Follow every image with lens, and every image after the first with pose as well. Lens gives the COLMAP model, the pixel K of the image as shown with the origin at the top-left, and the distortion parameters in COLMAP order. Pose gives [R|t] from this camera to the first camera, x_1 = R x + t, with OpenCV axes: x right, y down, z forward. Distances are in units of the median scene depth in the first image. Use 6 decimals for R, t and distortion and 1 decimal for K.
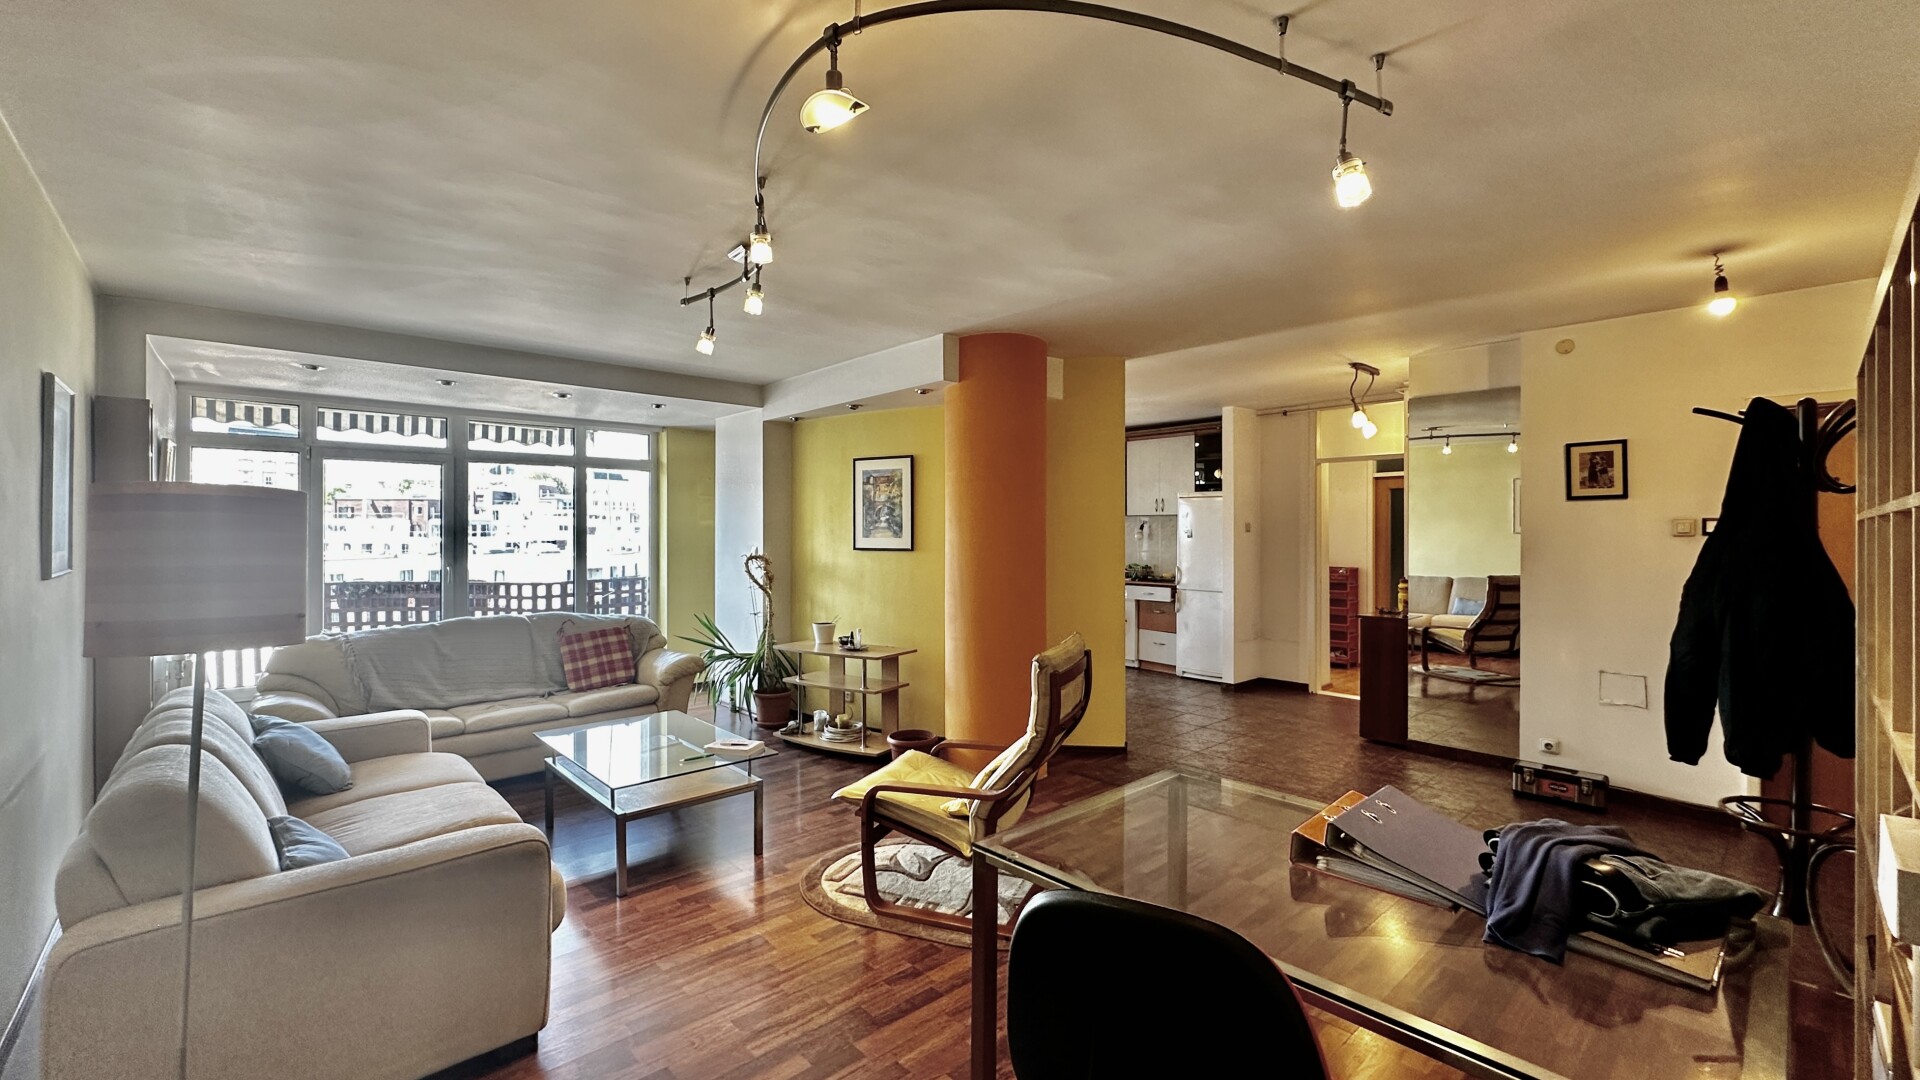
lens RADIAL K [[783.6, 0, 959.3], [0, 783.6, 522.4], [0, 0, 1]] dist [0.000574, 0.000132]
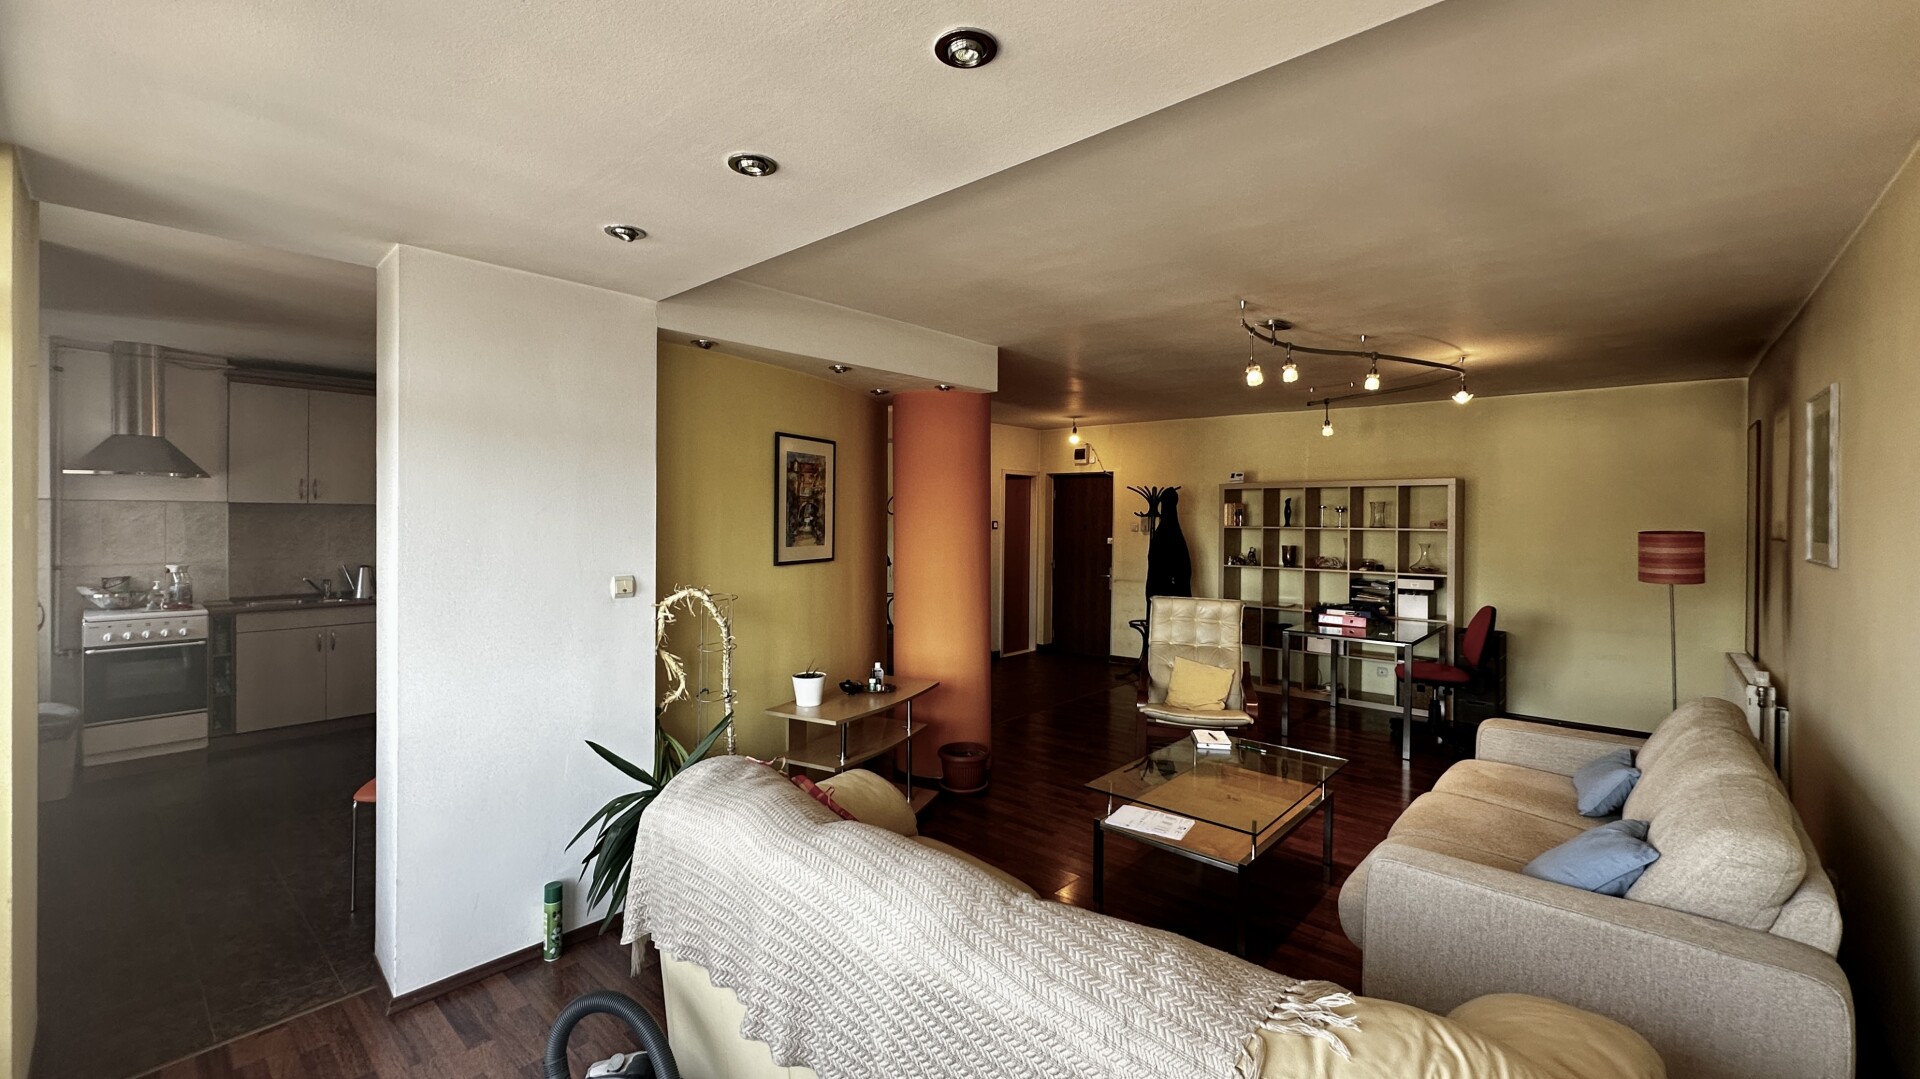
lens RADIAL K [[783.6, 0, 959.3], [0, 783.6, 521.9], [0, 0, 1]] dist [0.000574, 0.000132]
pose [[-0.115817, -0.008432, 0.993235, -1.003233], [-0.017081, 0.999833, 0.006496, -0.012553], [-0.993124, -0.016213, -0.115942, 1.115551]]
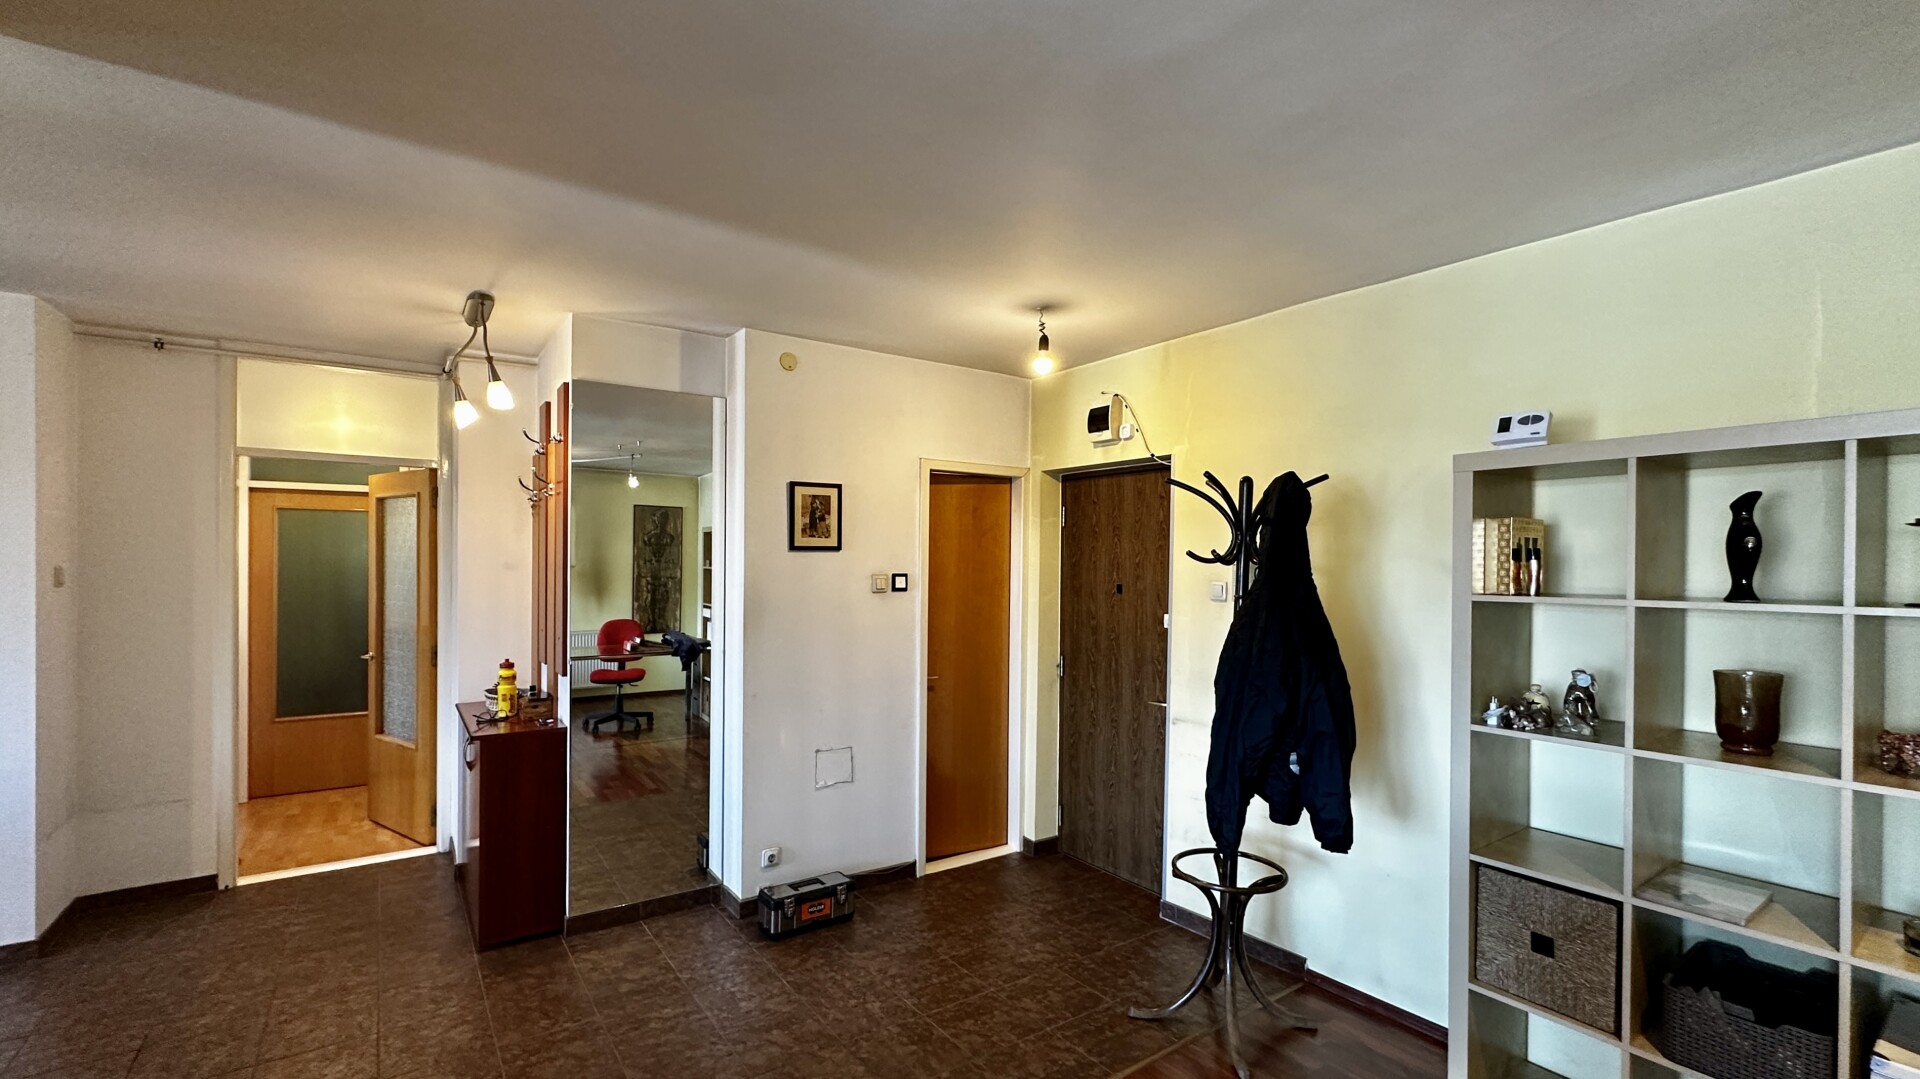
lens RADIAL K [[820.0, 0, 957.6], [0, 820.0, 569.0], [0, 0, 1]] dist [0.020096, 0.000123]
pose [[0.129655, -0.006973, 0.991535, -0.047303], [-0.016071, 0.999829, 0.009133, -0.017888], [-0.991429, -0.017119, 0.129521, 0.652702]]
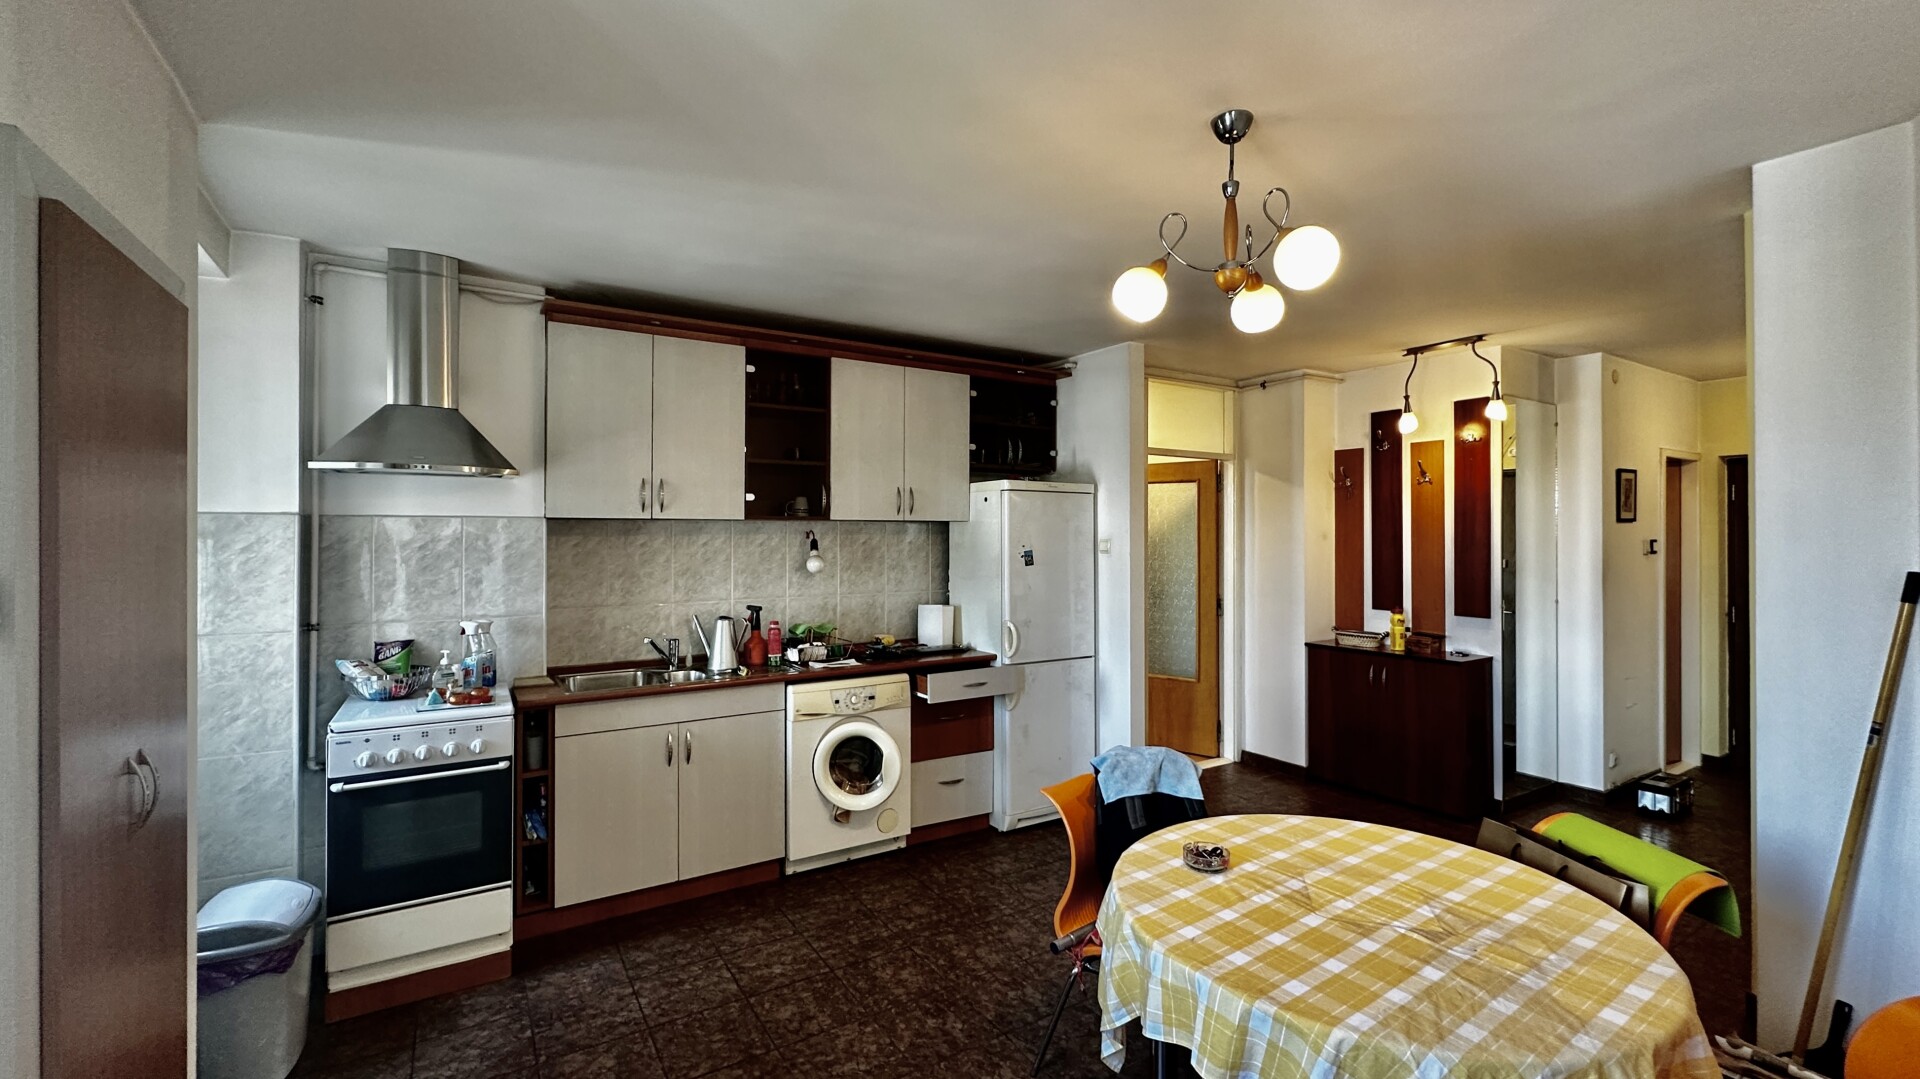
lens RADIAL K [[797.3, 0, 953.5], [0, 797.3, 529.9], [0, 0, 1]] dist [-0.001876, -0.000453]
pose [[0.174545, 0.007260, 0.984622, -0.398885], [-0.008906, 0.999944, -0.005794, -0.003337], [-0.984609, -0.007758, 0.174600, 1.546624]]
